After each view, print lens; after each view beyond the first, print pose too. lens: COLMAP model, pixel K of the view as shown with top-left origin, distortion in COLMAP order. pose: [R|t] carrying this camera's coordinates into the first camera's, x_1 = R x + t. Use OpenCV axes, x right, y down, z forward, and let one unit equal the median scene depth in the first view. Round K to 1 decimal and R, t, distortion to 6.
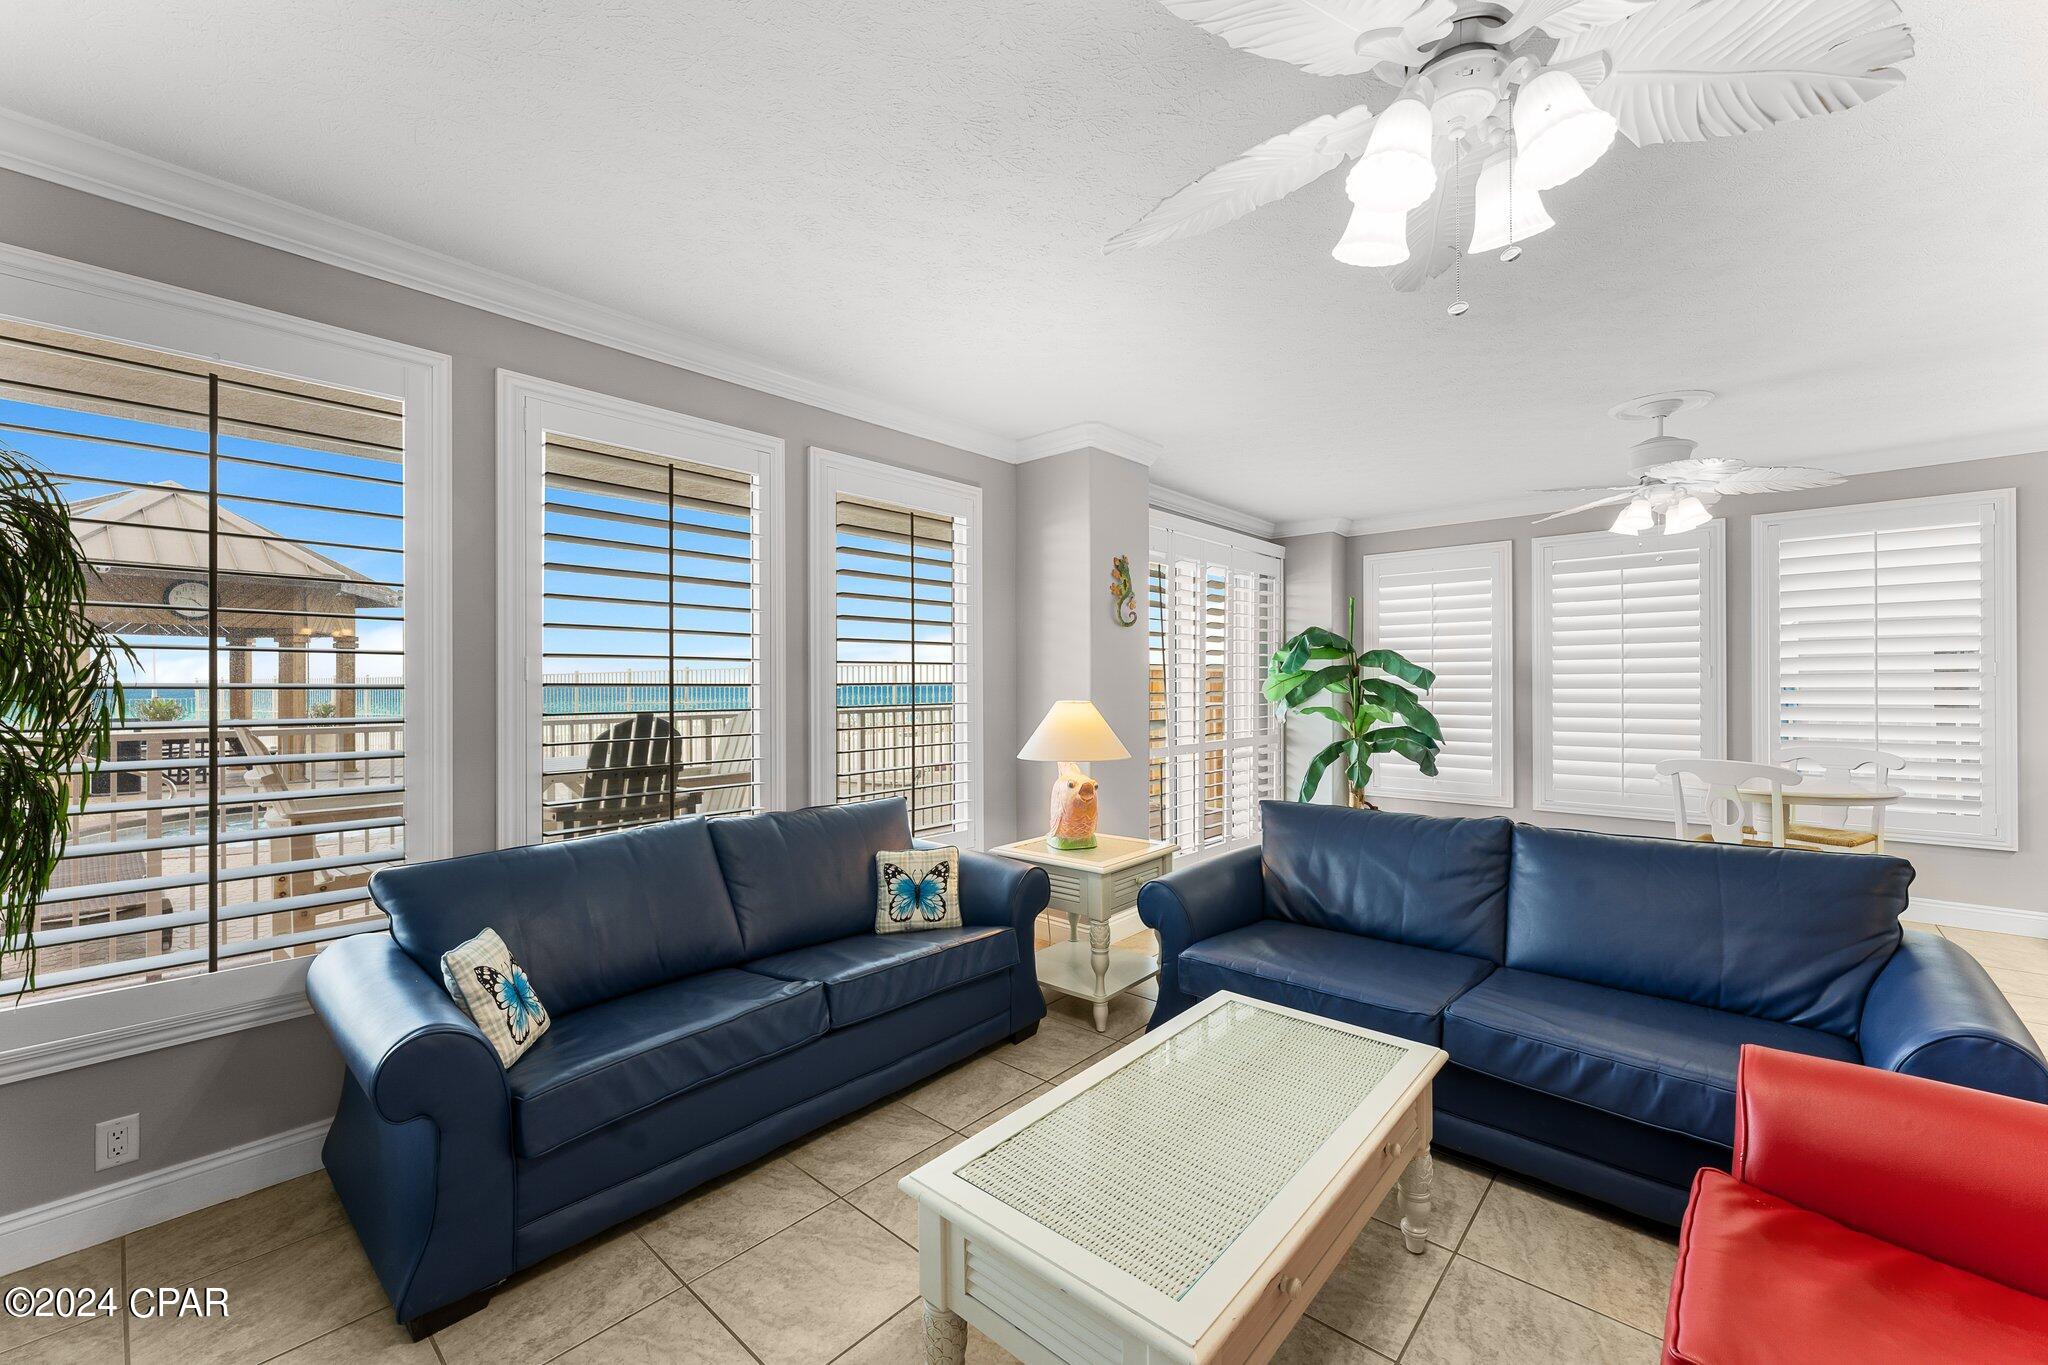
lens RADIAL K [[825.7, 0, 1024.0], [0, 825.7, 682.5], [0, 0, 1]] dist [-0.000339, -0.000224]
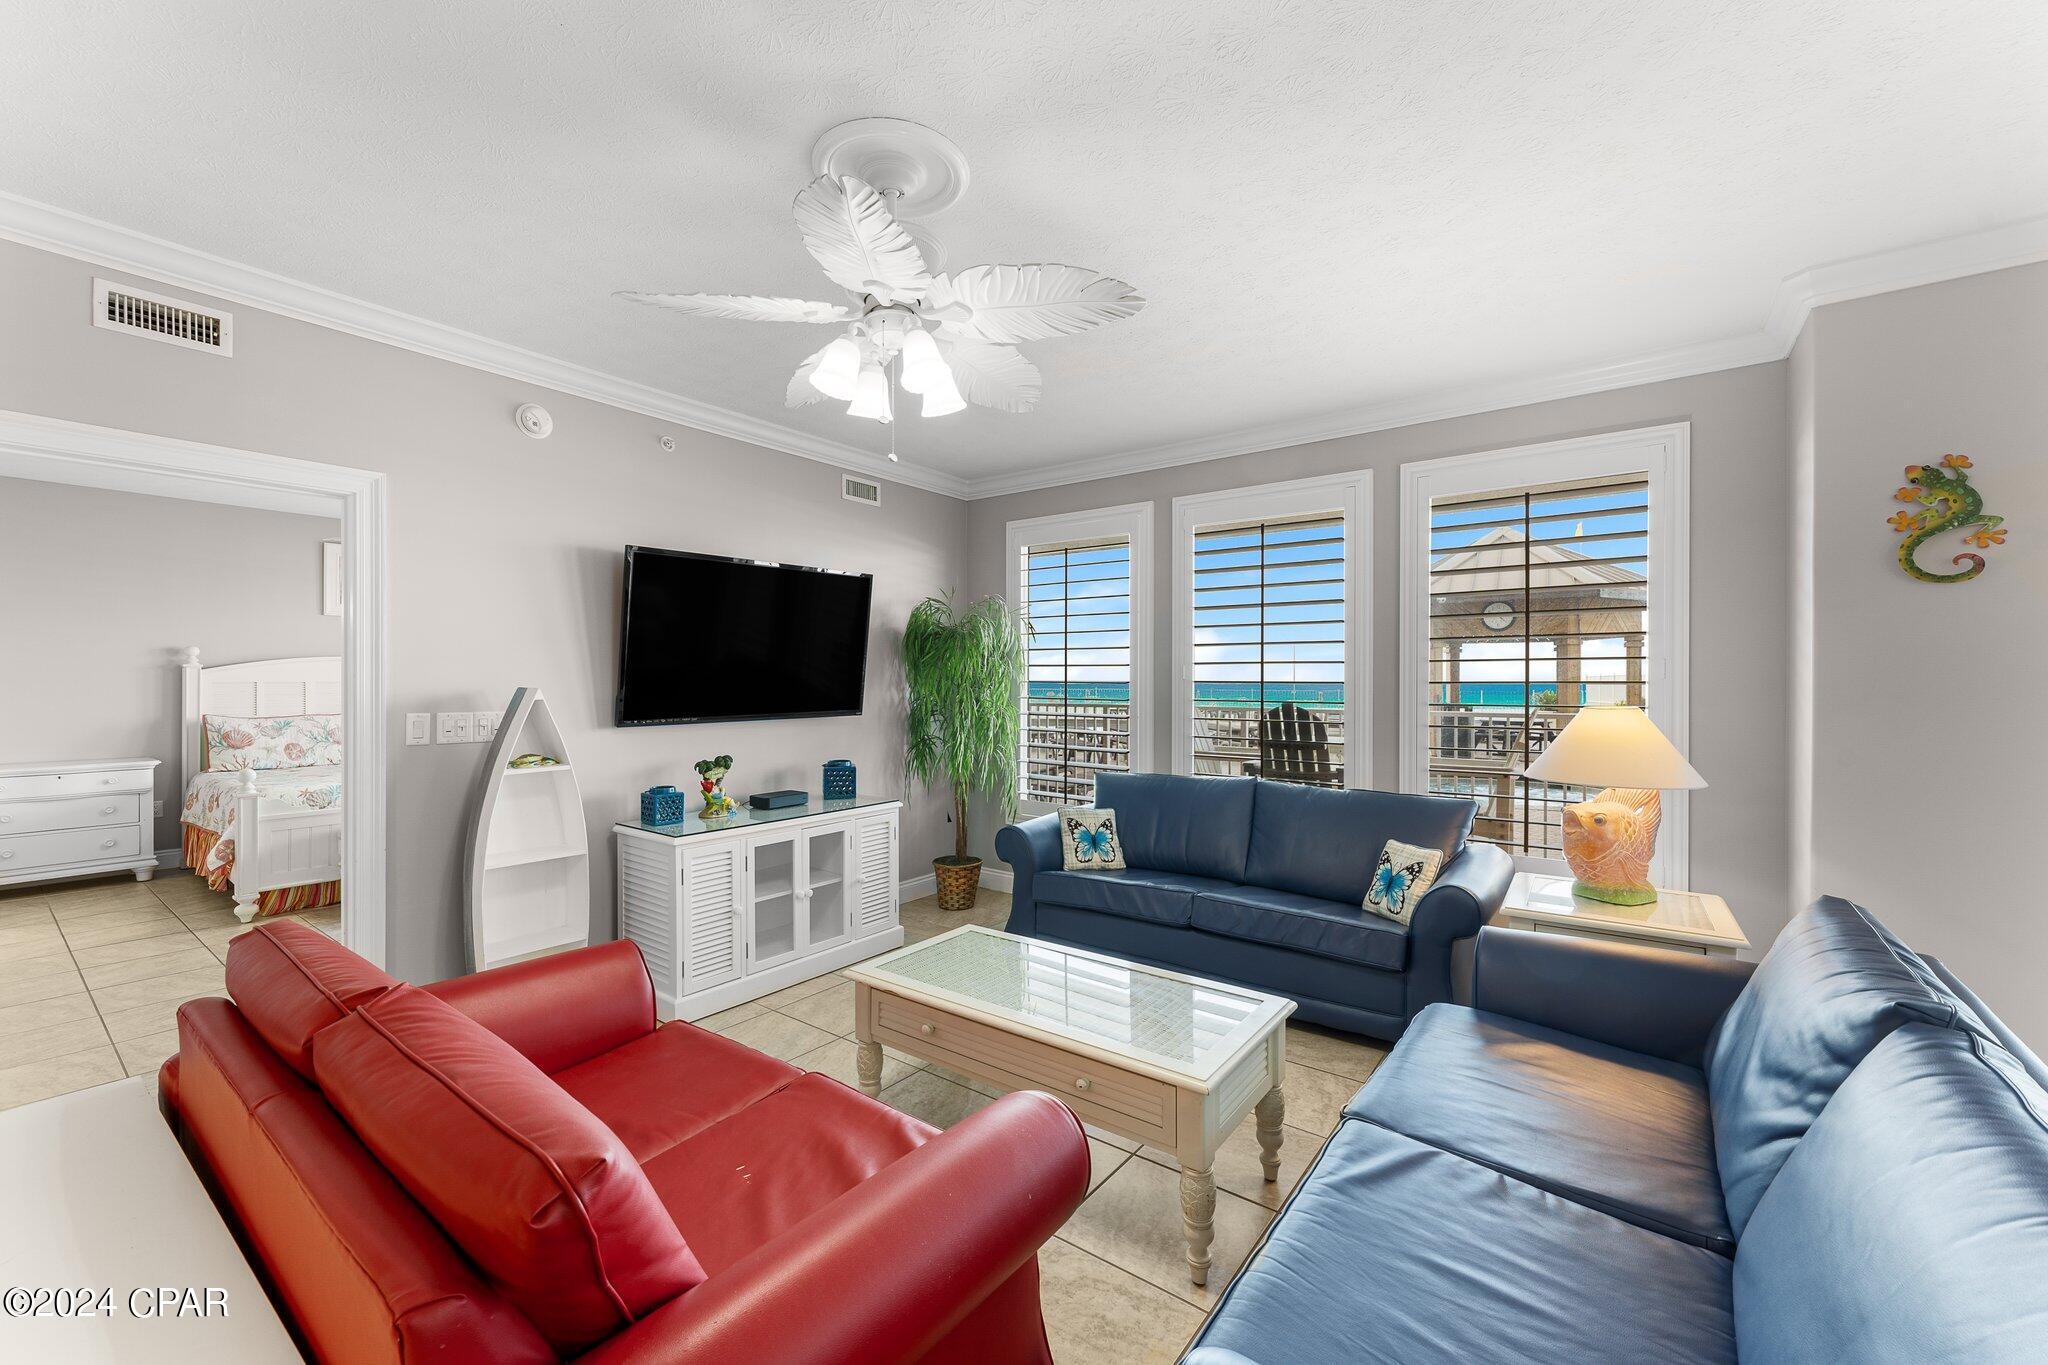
lens RADIAL K [[814.3, 0, 1016.4], [0, 814.3, 679.7], [0, 0, 1]] dist [-0.000526, -0.000002]
pose [[0.074602, 0.000666, -0.997213, 0.839109], [-0.002184, 0.999997, 0.000505, -0.000407], [0.997211, 0.002140, 0.074603, 0.441633]]
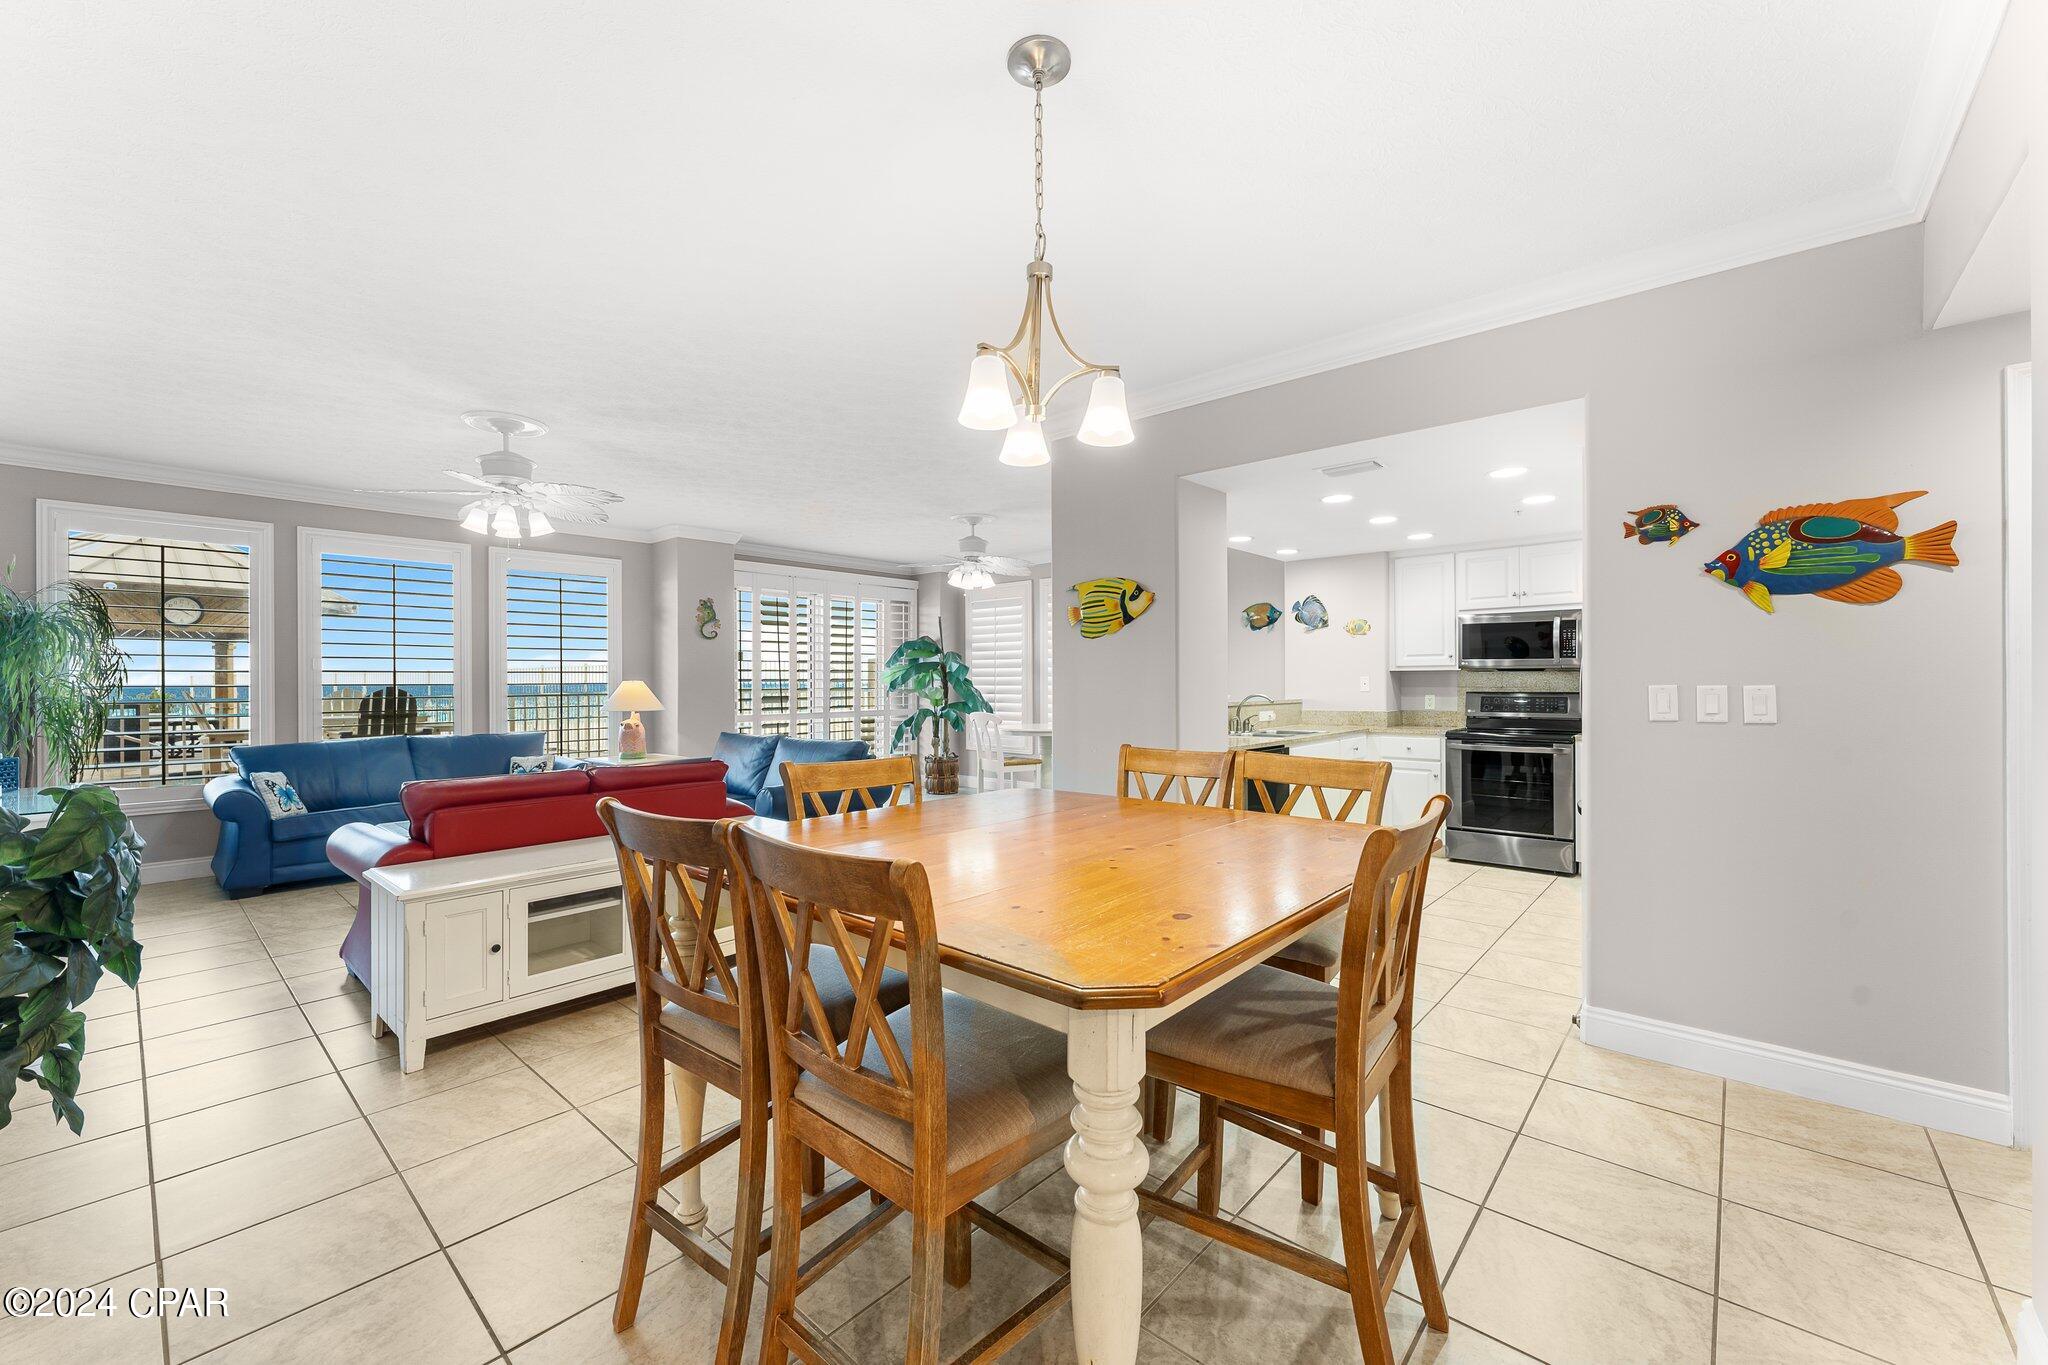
lens RADIAL K [[814.3, 0, 1016.4], [0, 814.3, 679.7], [0, 0, 1]] dist [-0.000526, -0.000002]
pose [[0.999995, 0.002813, -0.001235, 1.026985], [-0.002811, 0.999994, 0.001843, 0.015242], [0.001241, -0.001839, 0.999998, -0.936083]]
